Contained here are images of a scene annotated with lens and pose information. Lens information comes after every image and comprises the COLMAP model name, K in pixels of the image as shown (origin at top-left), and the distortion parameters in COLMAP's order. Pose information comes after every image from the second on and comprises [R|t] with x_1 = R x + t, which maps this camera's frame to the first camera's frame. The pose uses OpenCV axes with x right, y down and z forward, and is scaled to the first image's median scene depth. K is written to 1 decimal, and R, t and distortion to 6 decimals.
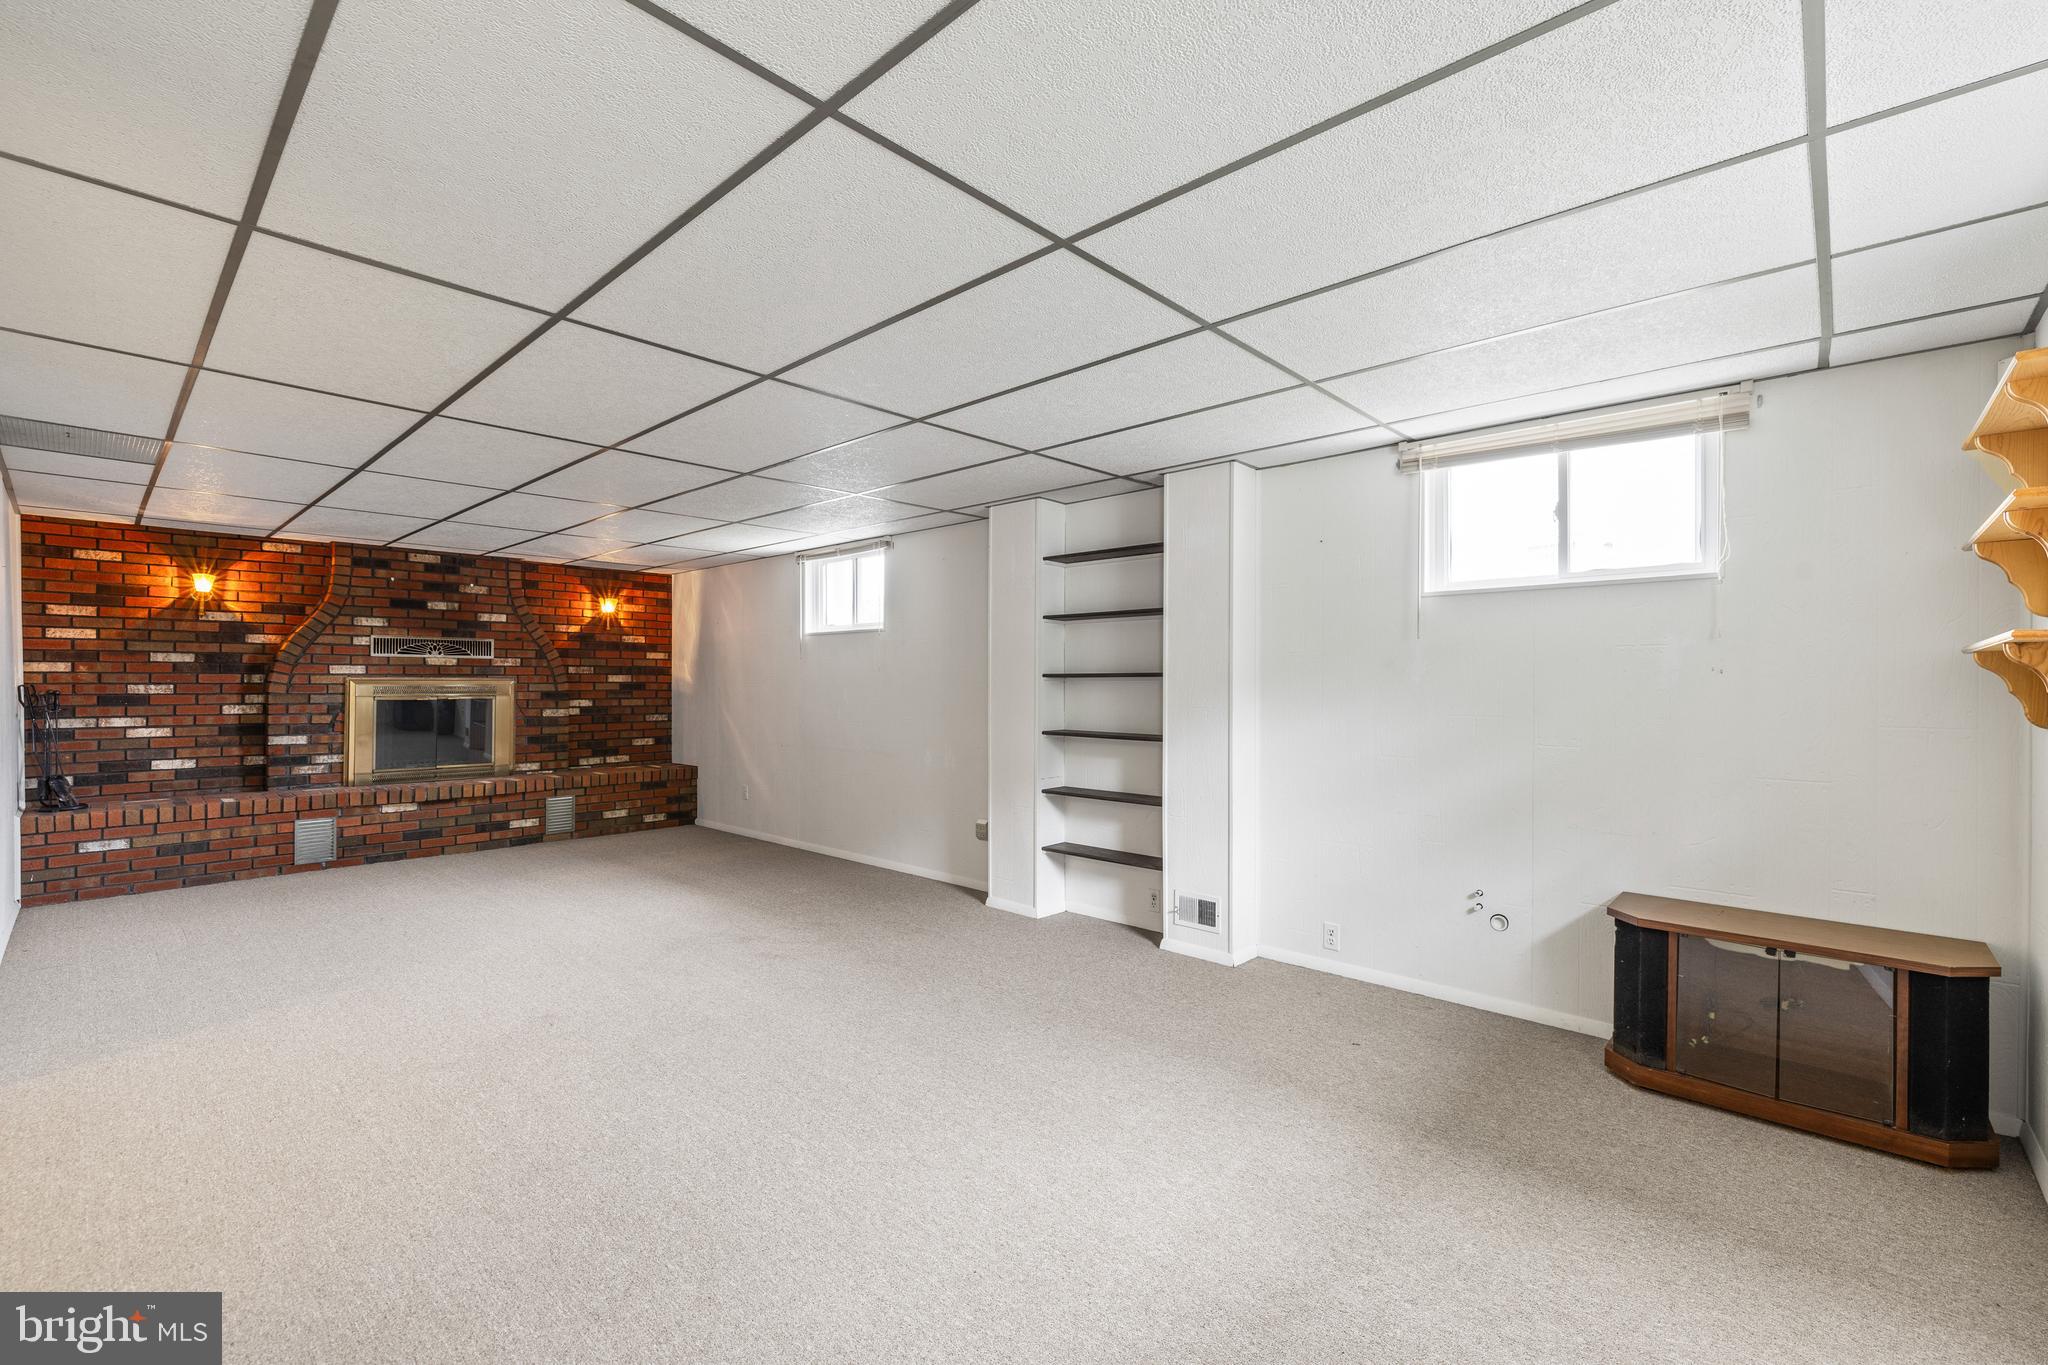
lens RADIAL K [[870.4, 0, 1028.5], [0, 870.4, 690.4], [0, 0, 1]] dist [0.001406, 0.000283]
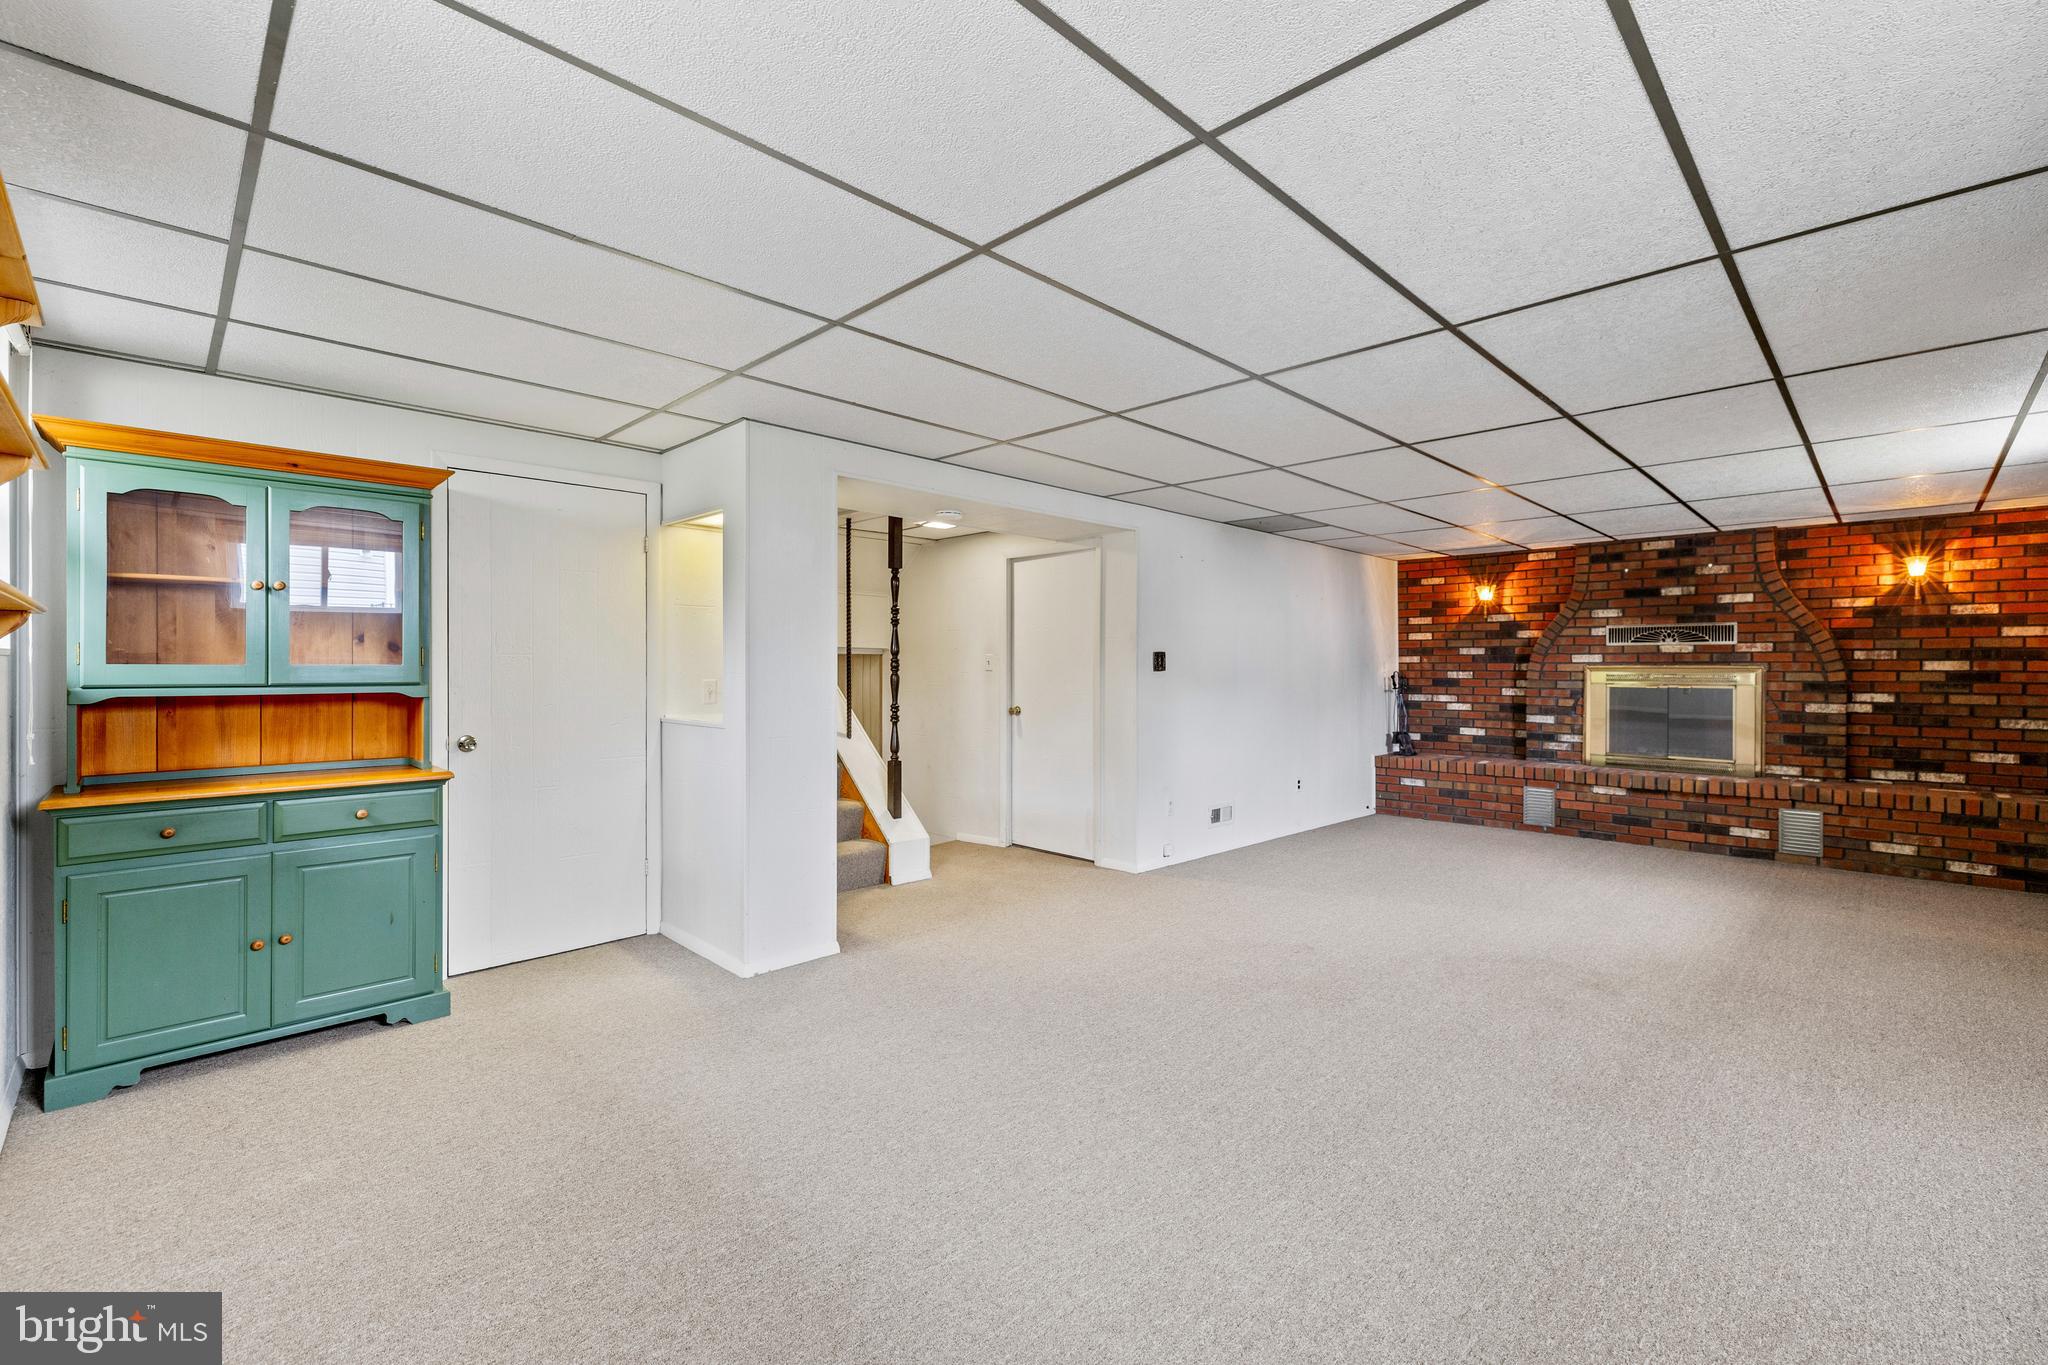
lens RADIAL K [[870.4, 0, 1028.5], [0, 870.4, 690.4], [0, 0, 1]] dist [0.001406, 0.000283]
pose [[-0.033846, 0.025413, -0.999104, 0.332259], [-0.011281, 0.999603, 0.025808, -0.004124], [0.999363, 0.012145, -0.033545, 0.329823]]
